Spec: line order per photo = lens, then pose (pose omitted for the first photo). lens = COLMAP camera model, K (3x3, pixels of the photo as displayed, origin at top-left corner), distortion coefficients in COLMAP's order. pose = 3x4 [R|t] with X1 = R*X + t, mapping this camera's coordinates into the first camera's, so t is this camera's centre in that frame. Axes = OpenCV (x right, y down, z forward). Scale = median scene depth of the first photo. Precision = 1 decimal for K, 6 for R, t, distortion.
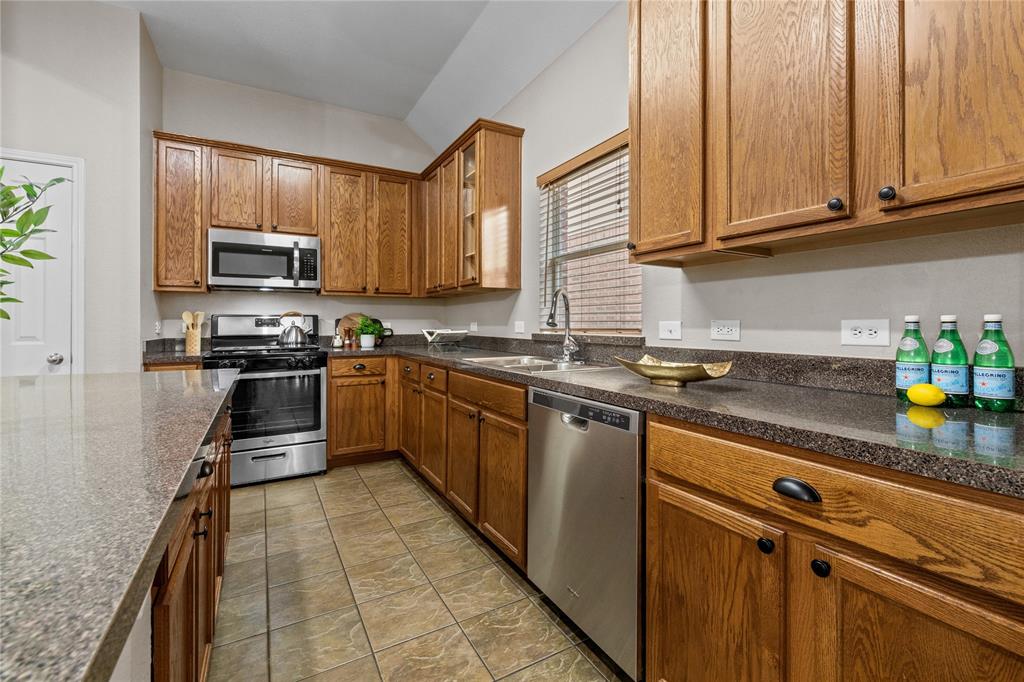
lens RADIAL K [[446.1, 0, 514.0], [0, 446.1, 323.2], [0, 0, 1]] dist [-0.001069, -0.000063]
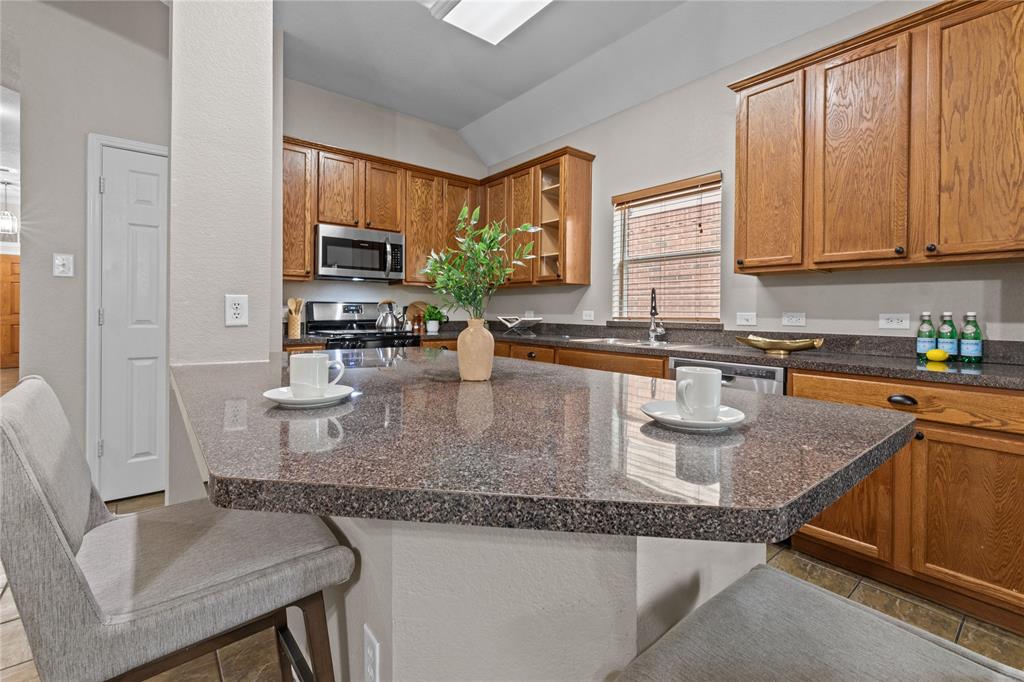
lens RADIAL K [[446.1, 0, 517.6], [0, 446.1, 315.4], [0, 0, 1]] dist [-0.001069, -0.000063]
pose [[0.985414, 0.009278, 0.169924, -0.788609], [-0.011028, 0.999895, 0.009356, -0.001197], [-0.169819, -0.011094, 0.985413, -0.371779]]
